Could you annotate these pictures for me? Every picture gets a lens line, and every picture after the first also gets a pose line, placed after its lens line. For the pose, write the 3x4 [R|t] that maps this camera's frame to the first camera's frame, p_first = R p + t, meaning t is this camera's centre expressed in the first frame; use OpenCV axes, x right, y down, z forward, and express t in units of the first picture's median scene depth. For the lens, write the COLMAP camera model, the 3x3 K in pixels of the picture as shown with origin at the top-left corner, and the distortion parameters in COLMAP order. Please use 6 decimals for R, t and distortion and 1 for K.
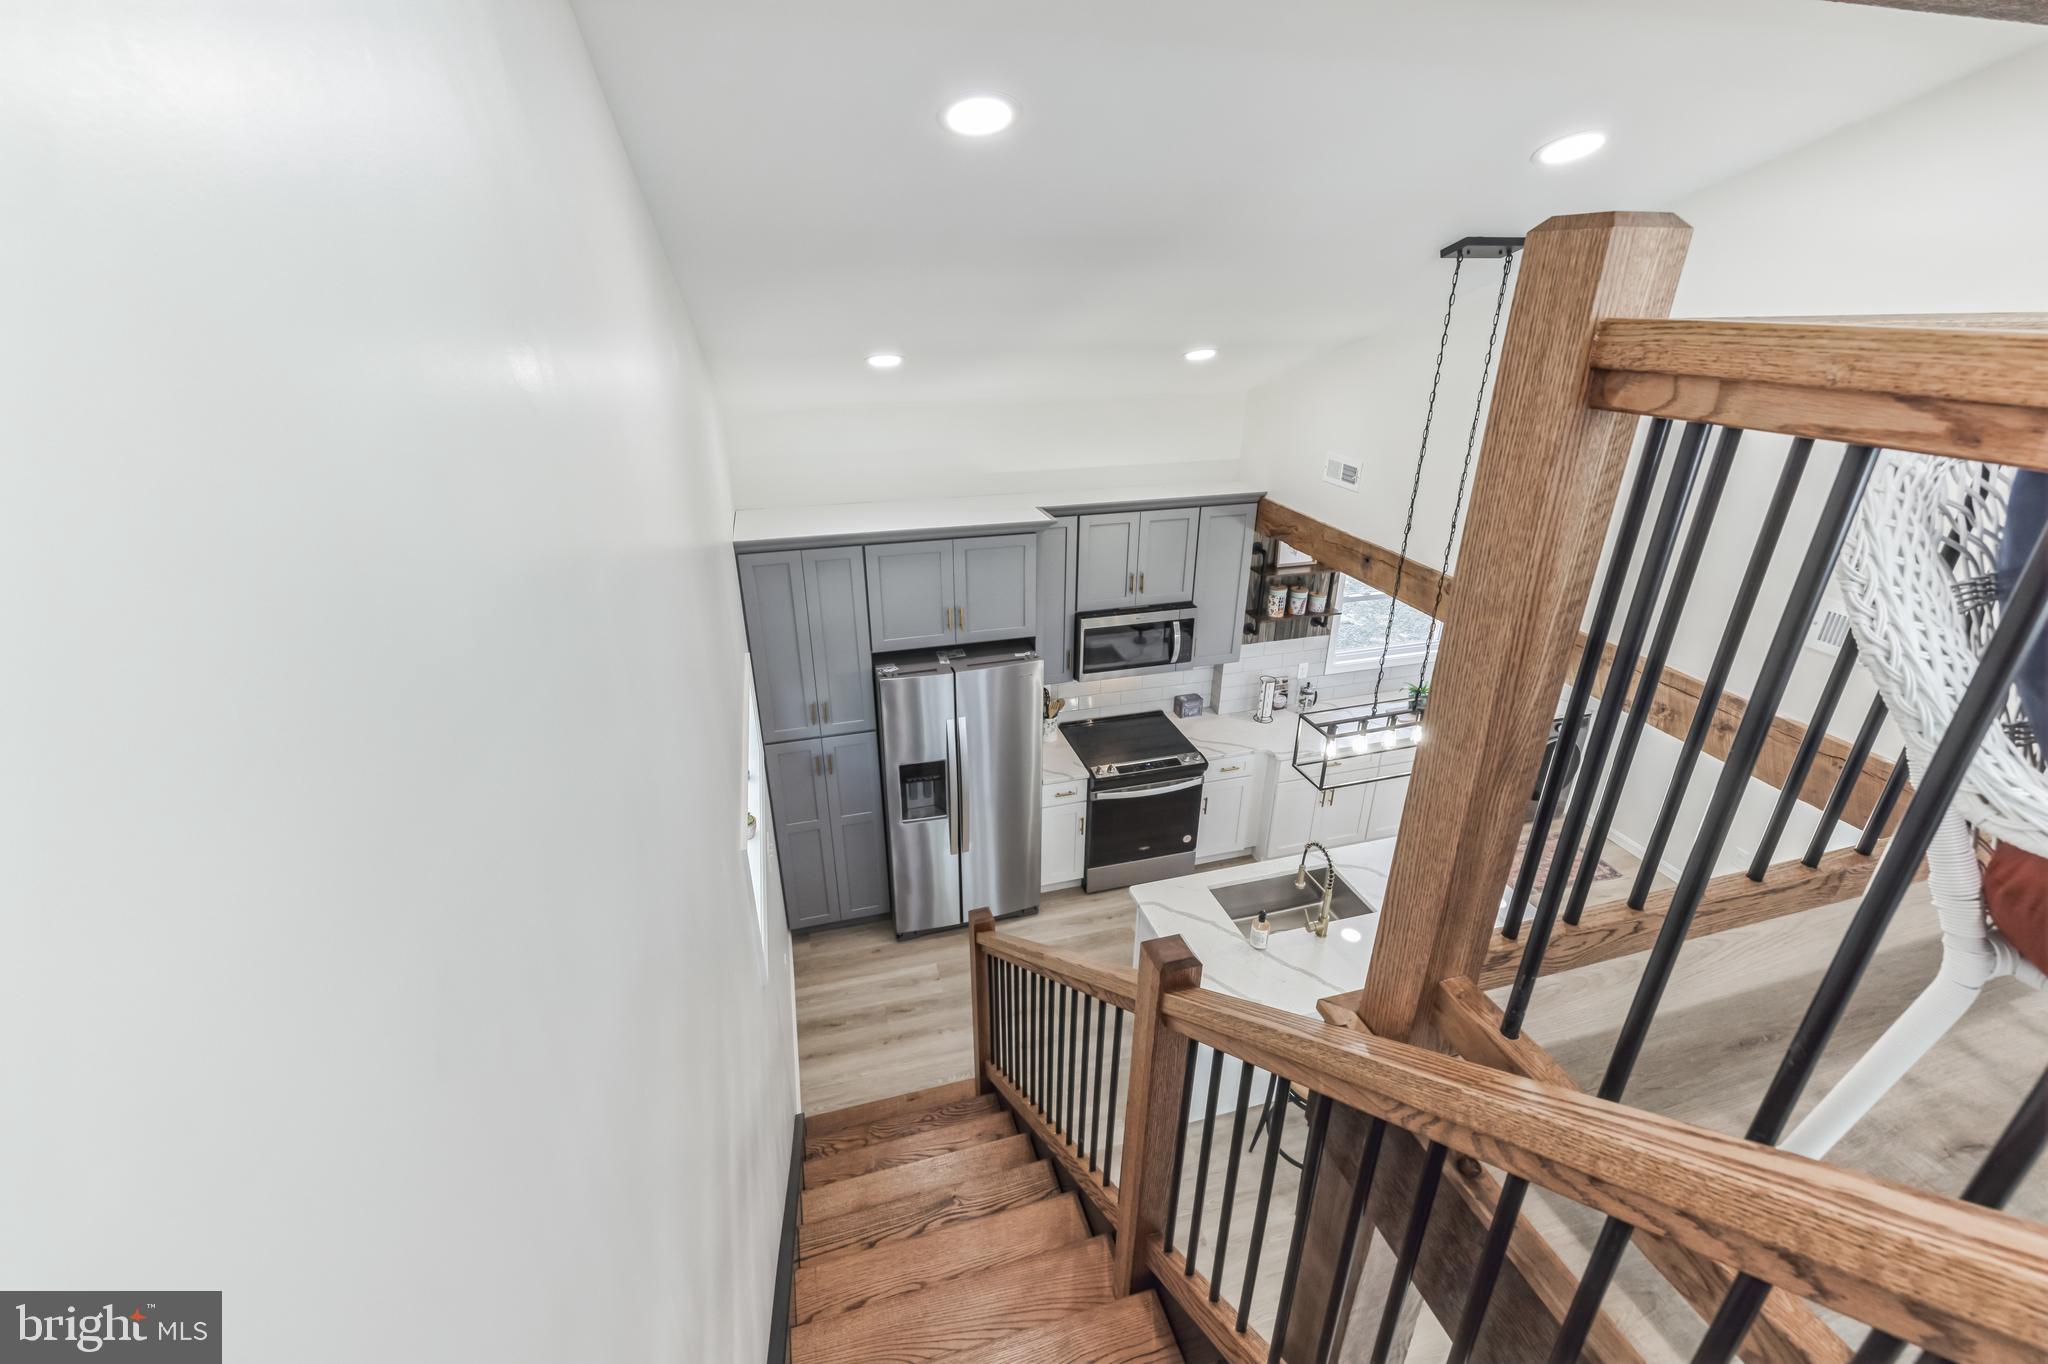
lens RADIAL K [[856.4, 0, 1018.6], [0, 856.4, 667.0], [0, 0, 1]] dist [0.000675, 0.000338]
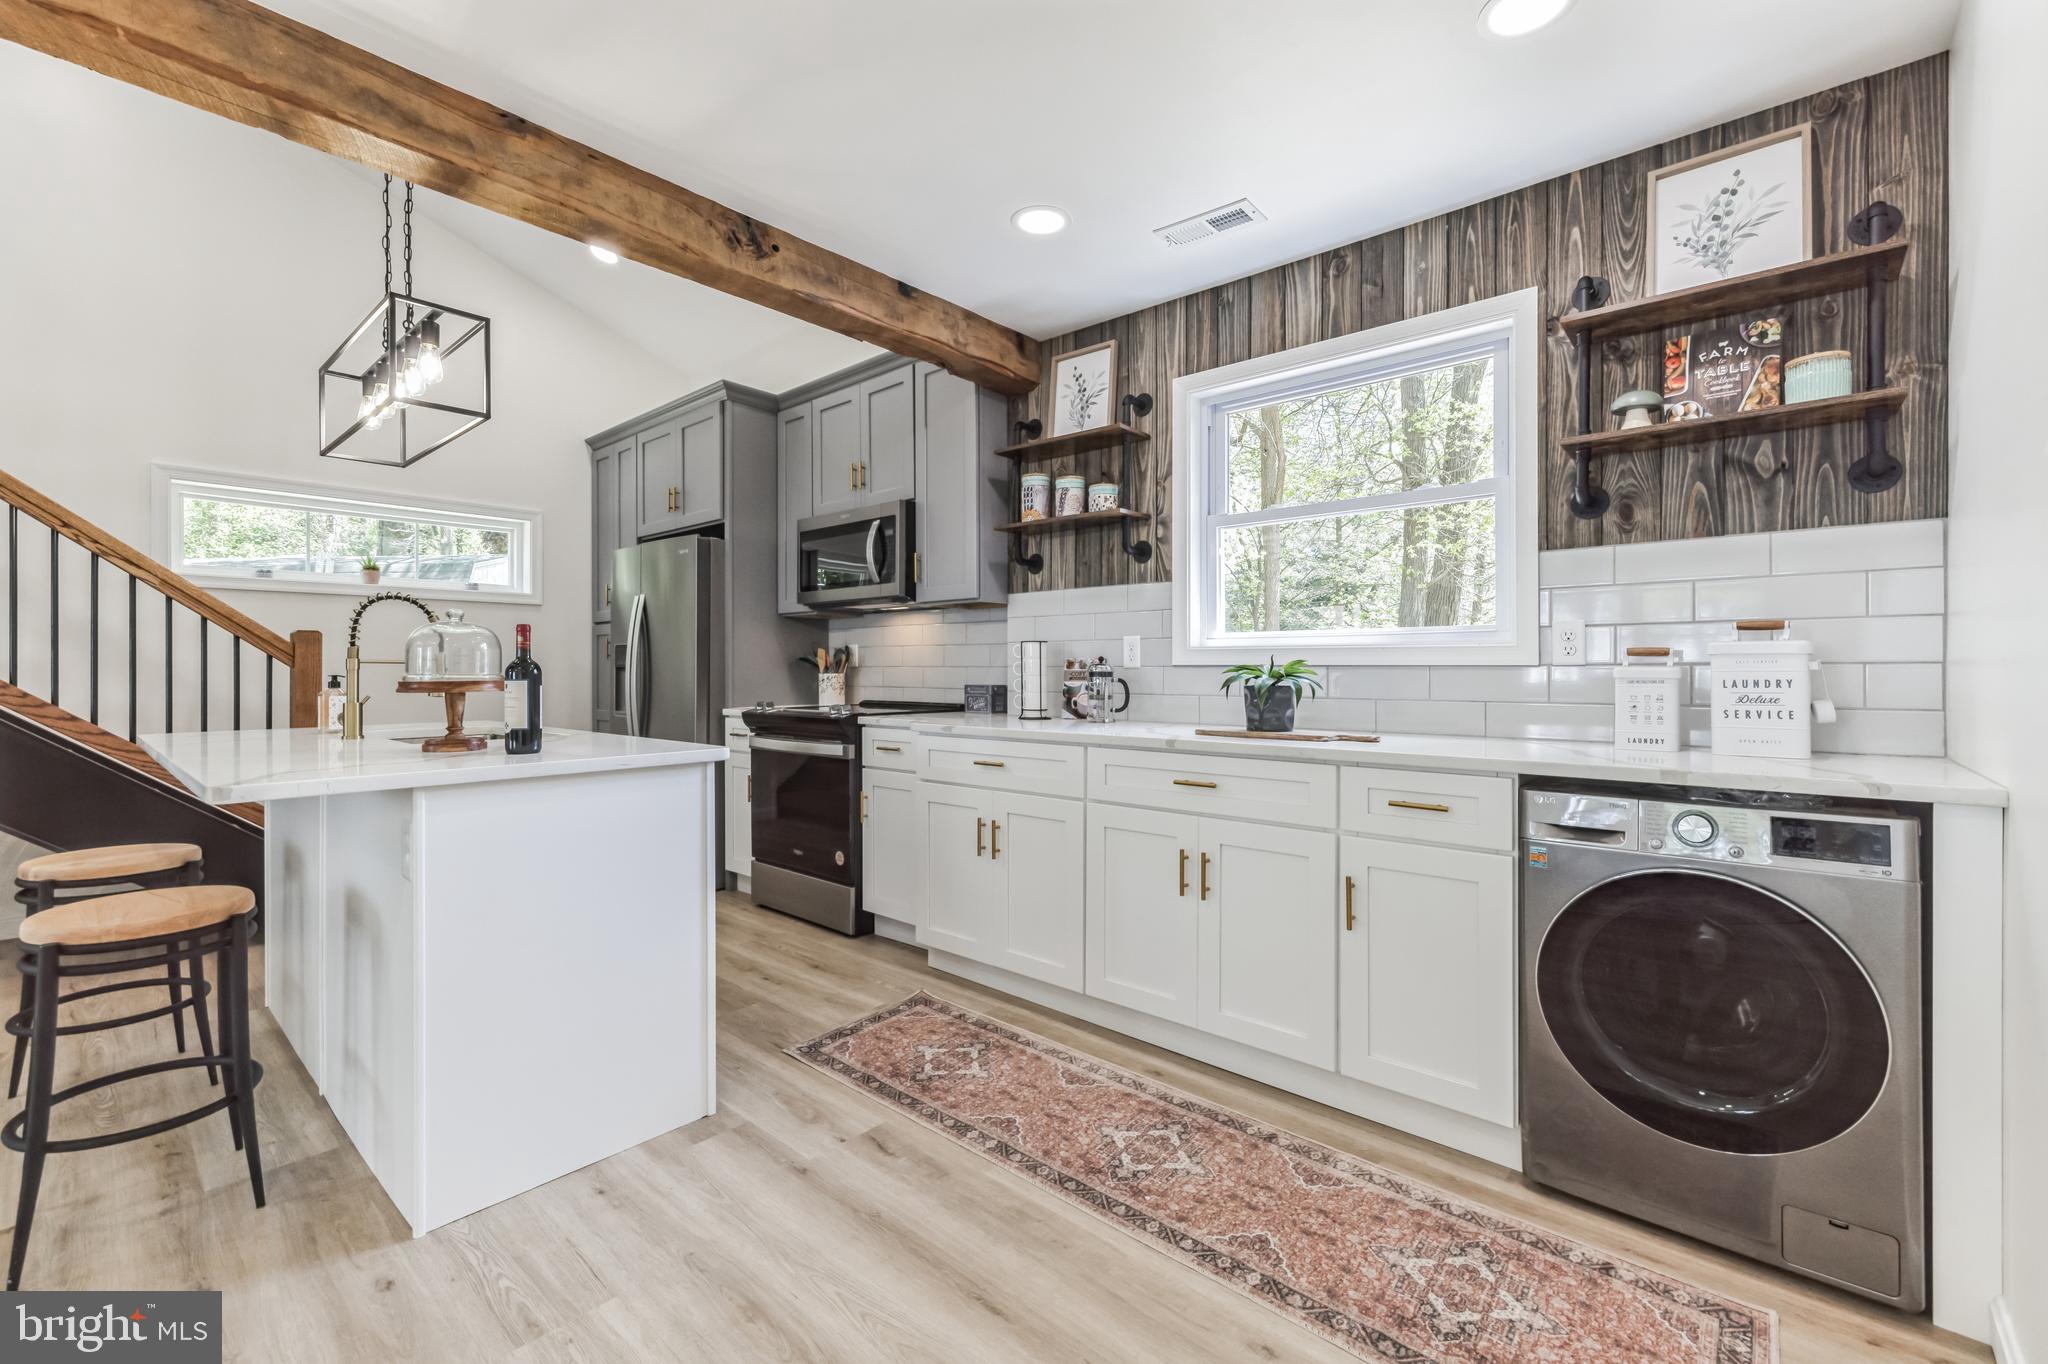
lens RADIAL K [[856.4, 0, 1018.6], [0, 856.4, 667.0], [0, 0, 1]] dist [0.000675, 0.000338]
pose [[0.543112, 0.000737, -0.839660, 0.846768], [-0.340055, 0.914513, -0.219153, 0.175828], [0.767719, 0.404555, 0.496934, 0.779215]]
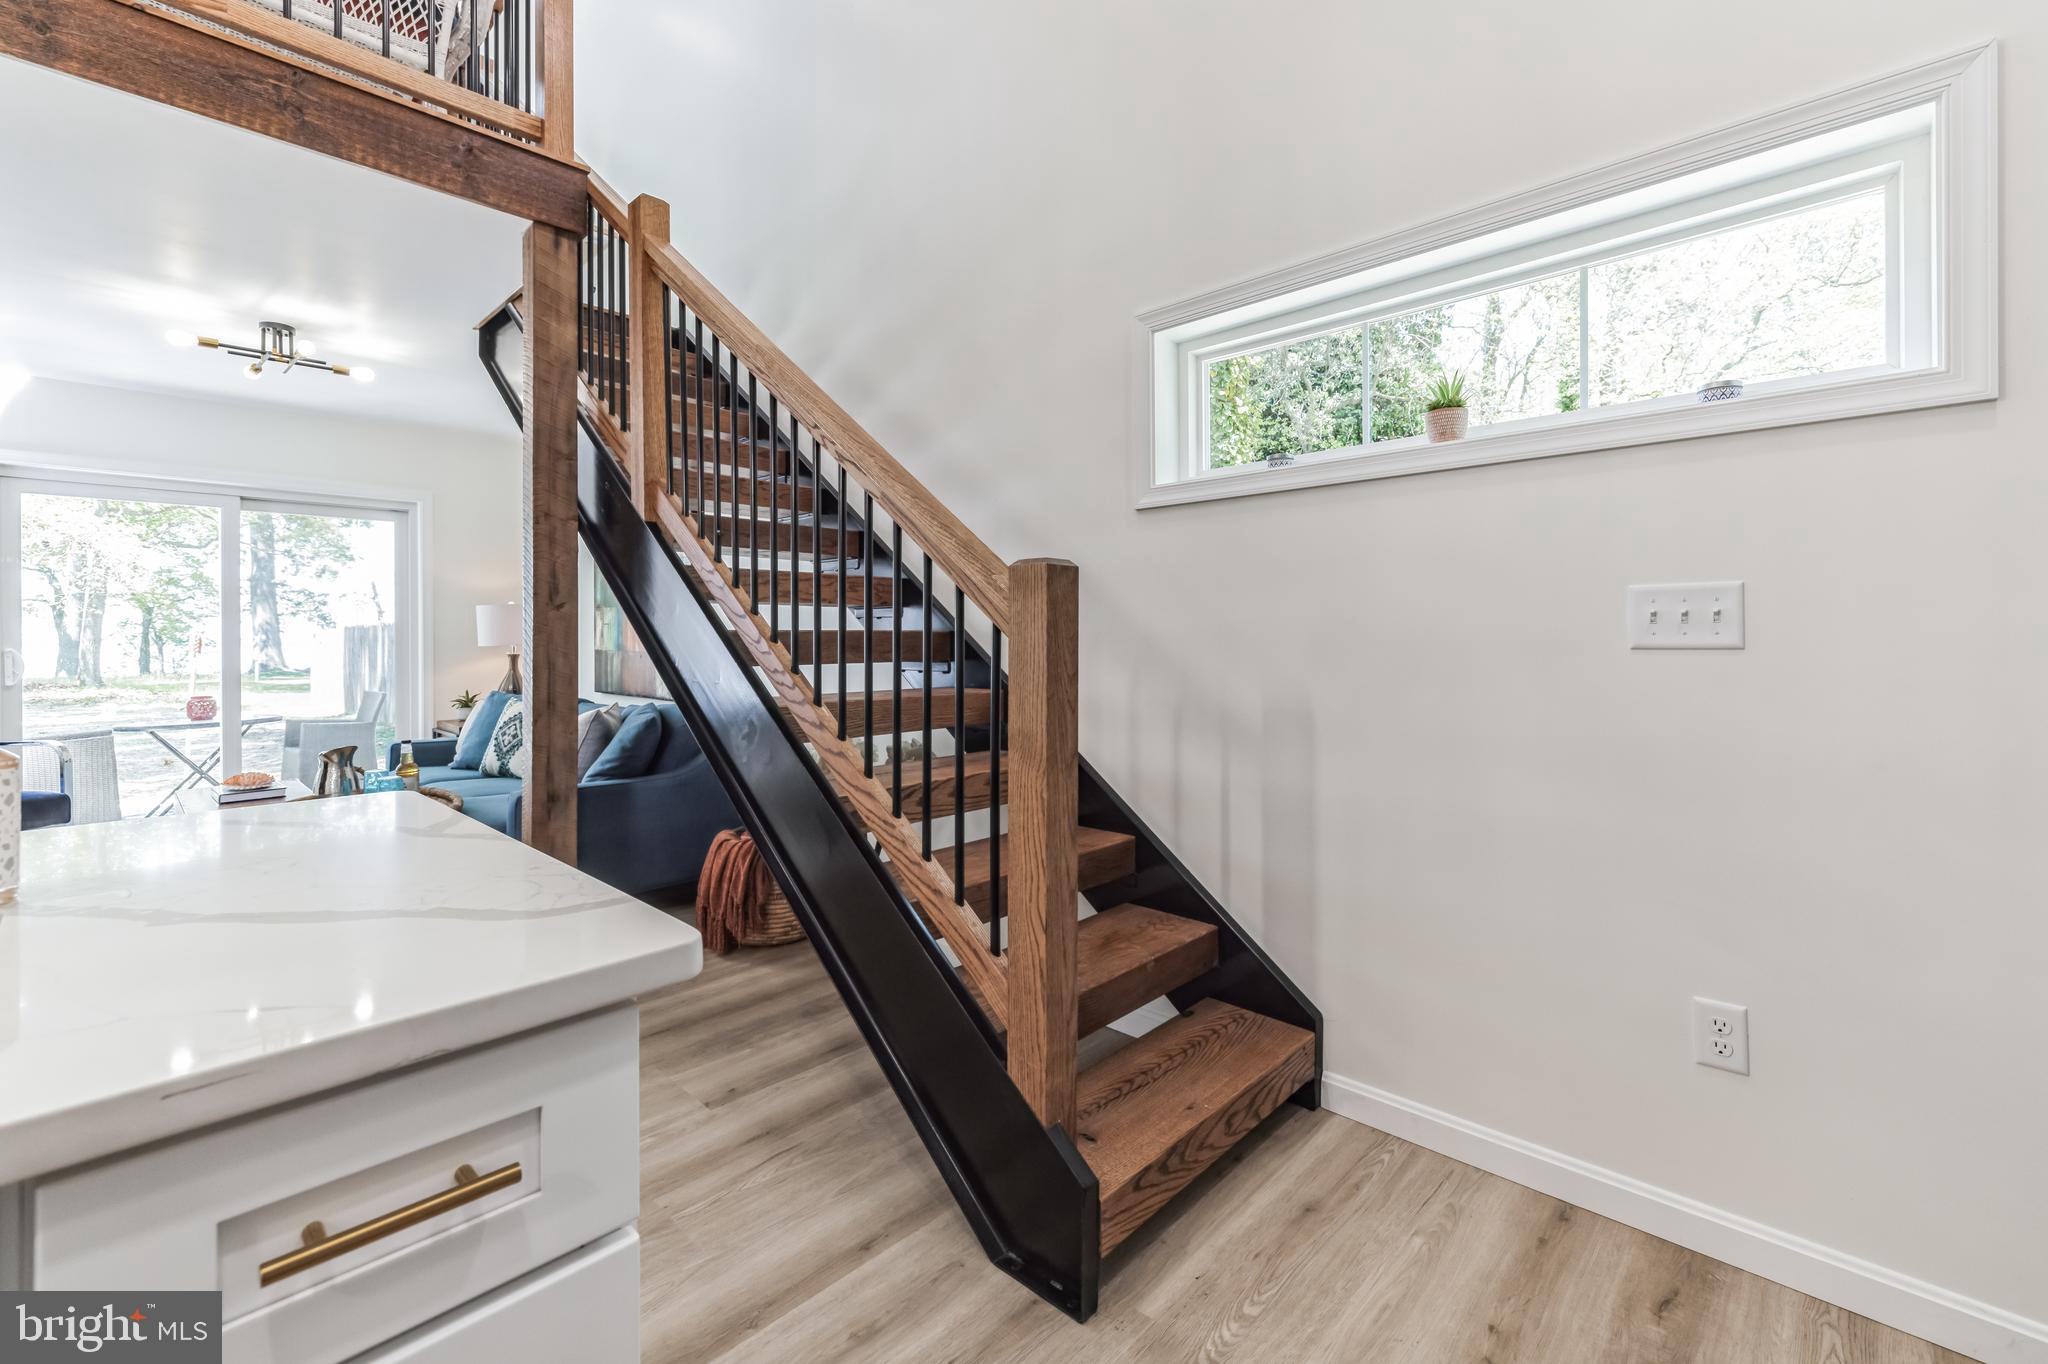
lens RADIAL K [[868.8, 0, 1019.6], [0, 868.8, 633.7], [0, 0, 1]] dist [-0.001557, 0.000070]
pose [[-0.859200, 0.008315, -0.511572, 0.127027], [-0.197959, 0.916593, 0.347376, 0.114810], [0.471792, 0.399736, -0.785890, 0.909304]]
